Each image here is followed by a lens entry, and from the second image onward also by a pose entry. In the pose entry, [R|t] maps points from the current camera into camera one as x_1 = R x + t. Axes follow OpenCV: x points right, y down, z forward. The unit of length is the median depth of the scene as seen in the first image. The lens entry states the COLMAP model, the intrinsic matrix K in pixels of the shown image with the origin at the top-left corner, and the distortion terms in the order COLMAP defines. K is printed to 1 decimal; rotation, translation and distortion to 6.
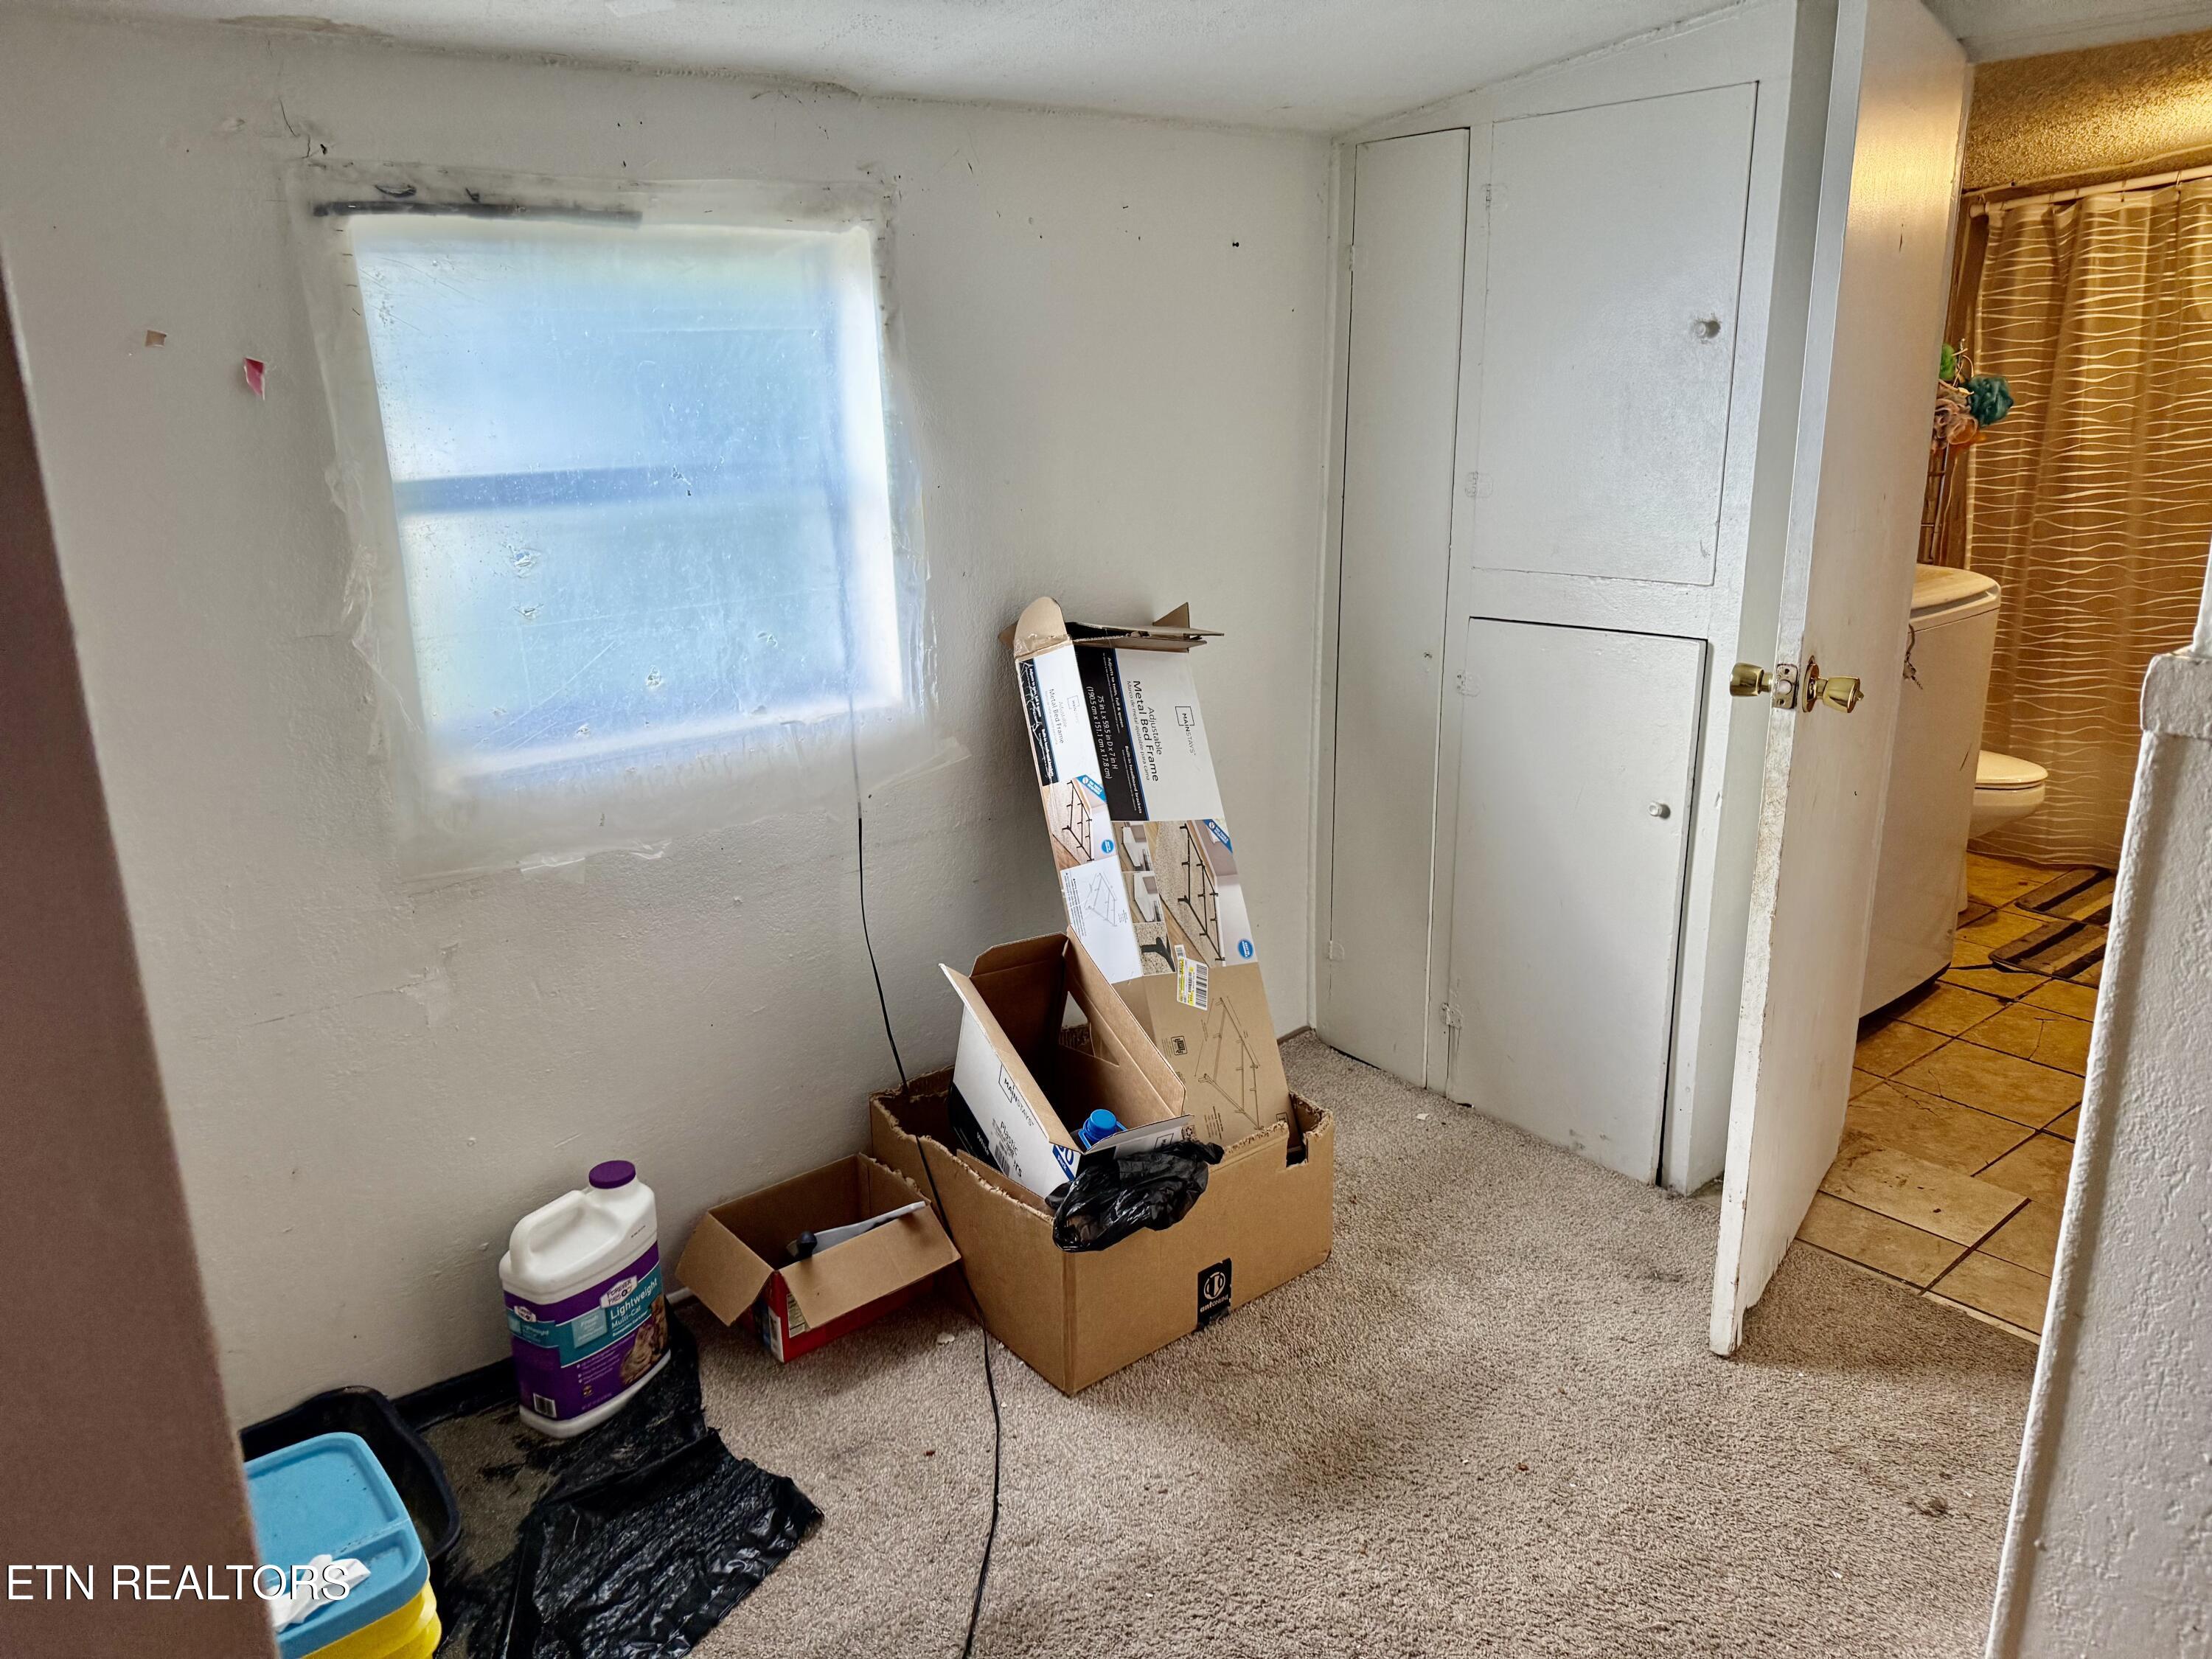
lens RADIAL K [[1536.4, 0, 1106.0], [0, 1536.4, 829.5], [0, 0, 1]] dist [0.094705, -0.157166]
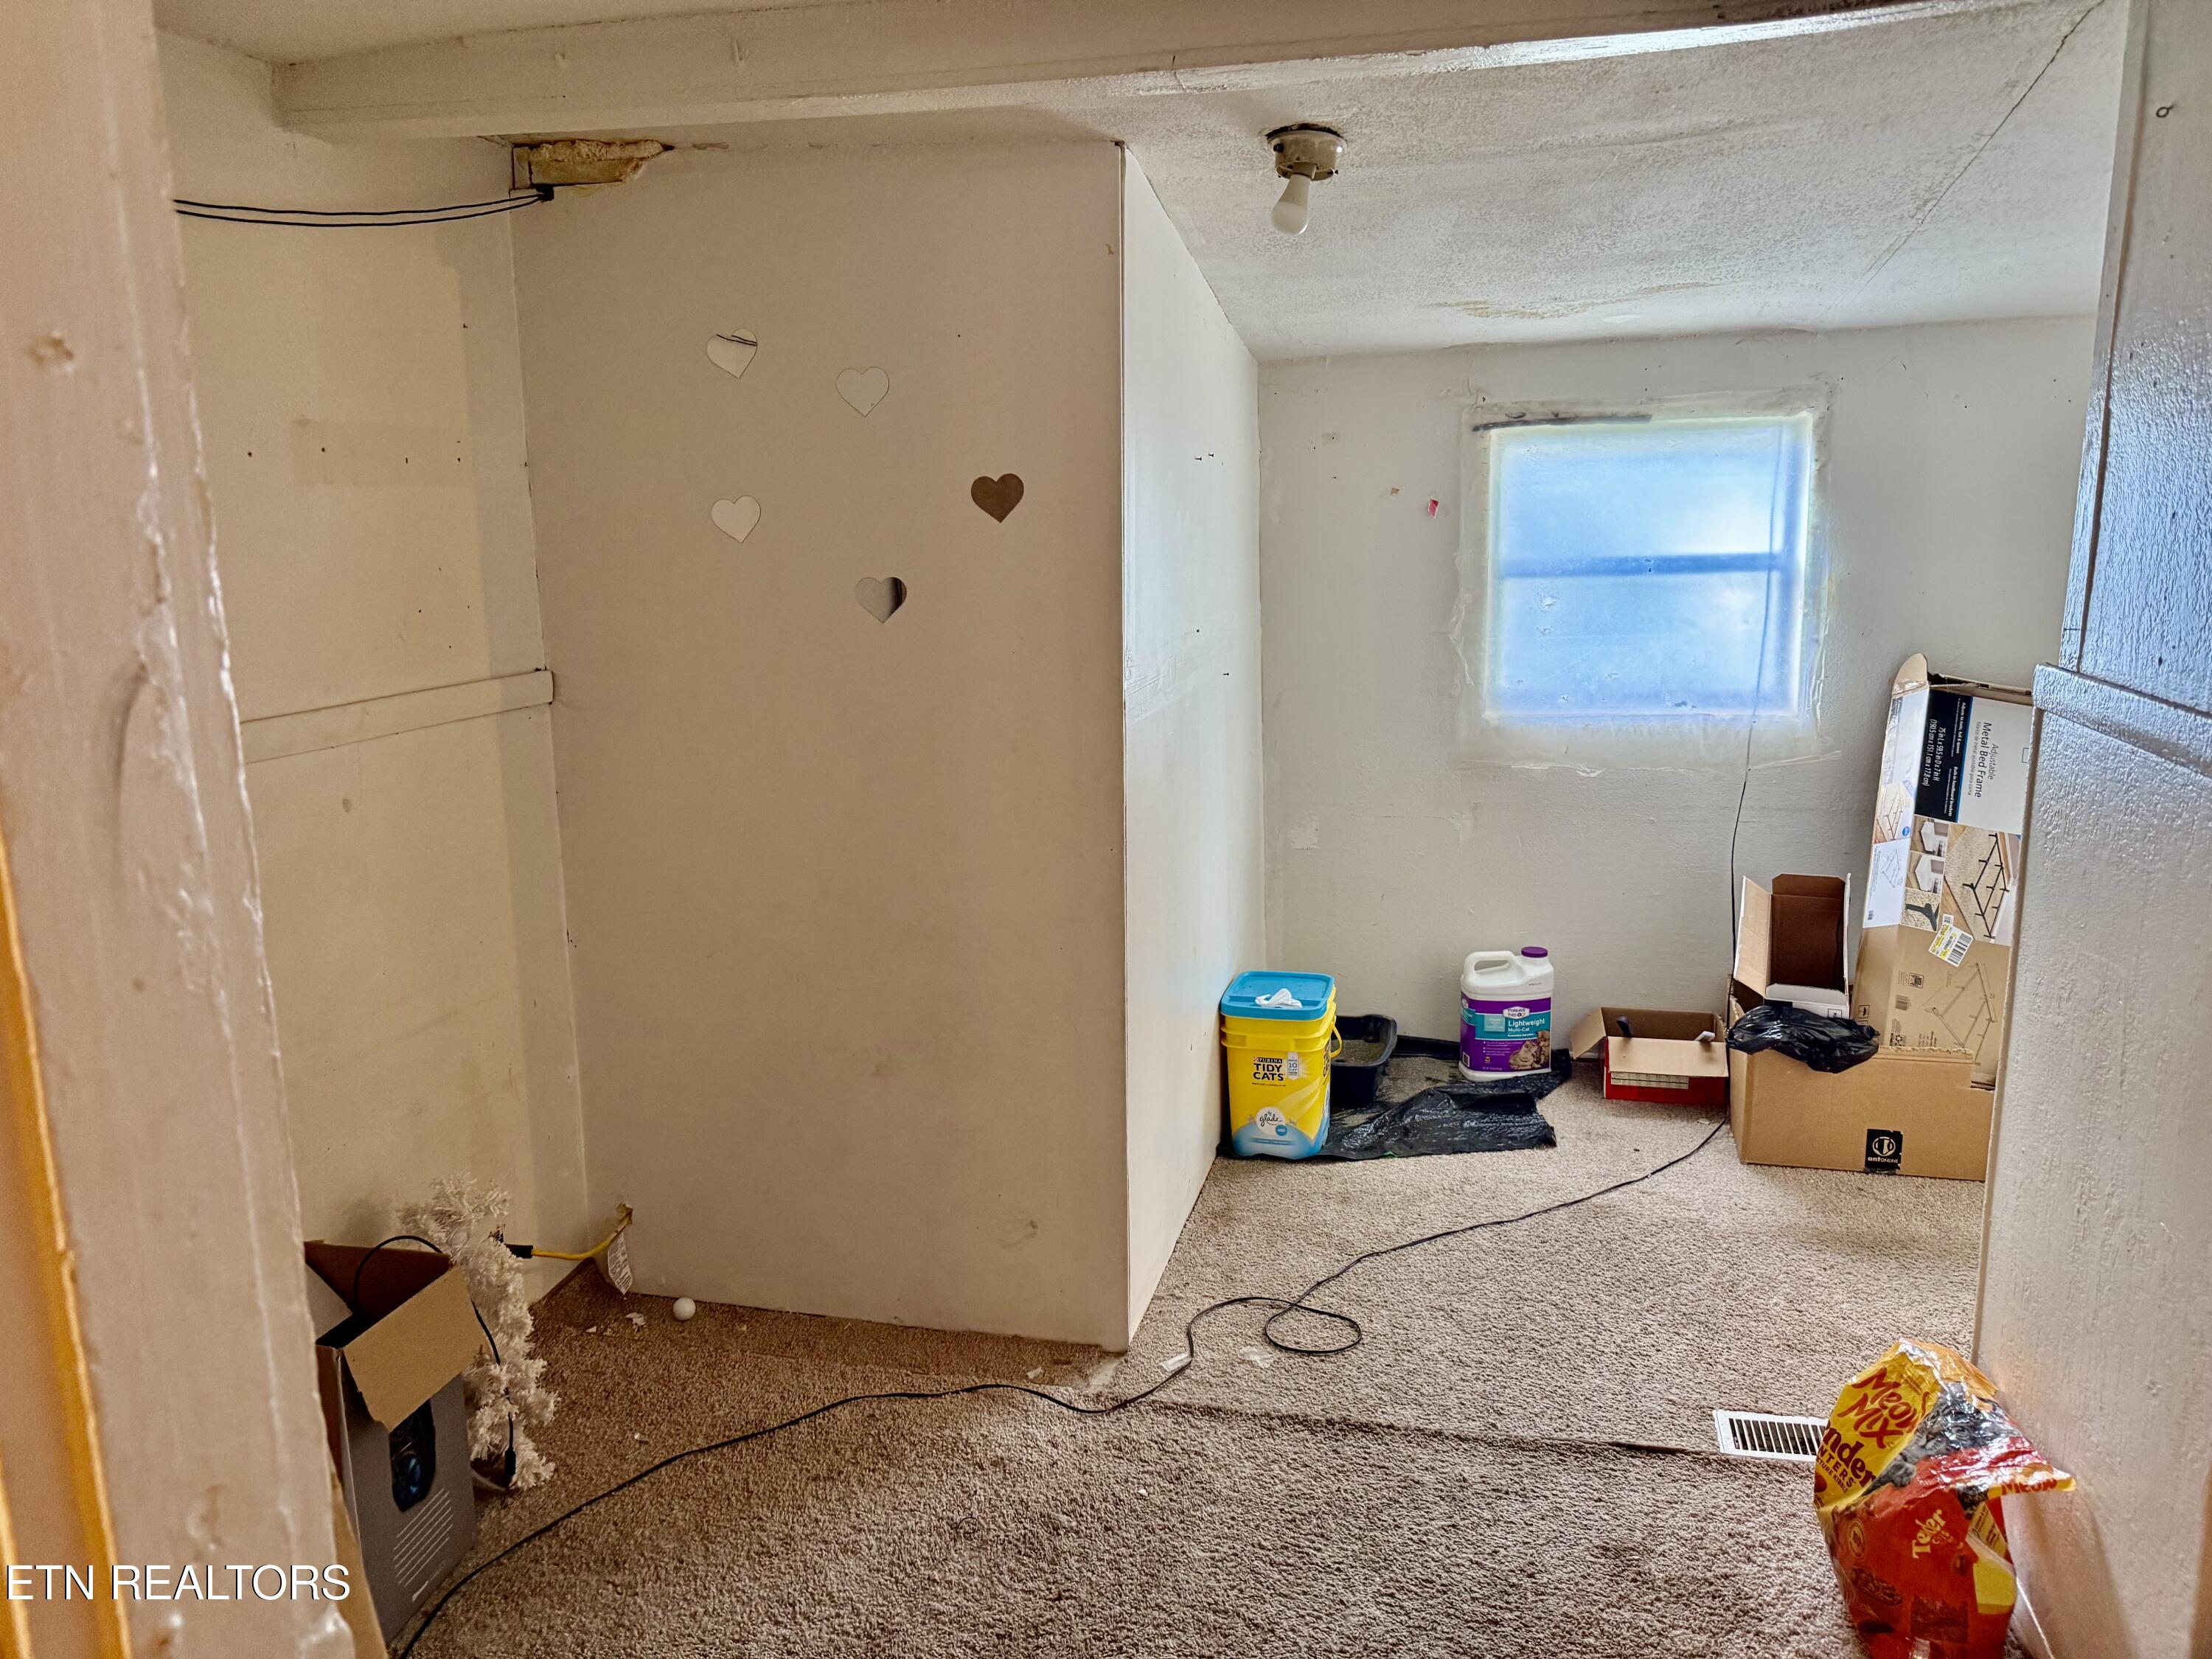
lens RADIAL K [[1549.0, 0, 1106.0], [0, 1549.0, 829.5], [0, 0, 1]] dist [0.002204, -0.047004]
pose [[0.570340, 0.157336, -0.806199, 0.791460], [-0.216453, 0.975582, 0.037264, 0.126157], [0.792376, 0.153251, 0.590469, -0.434158]]
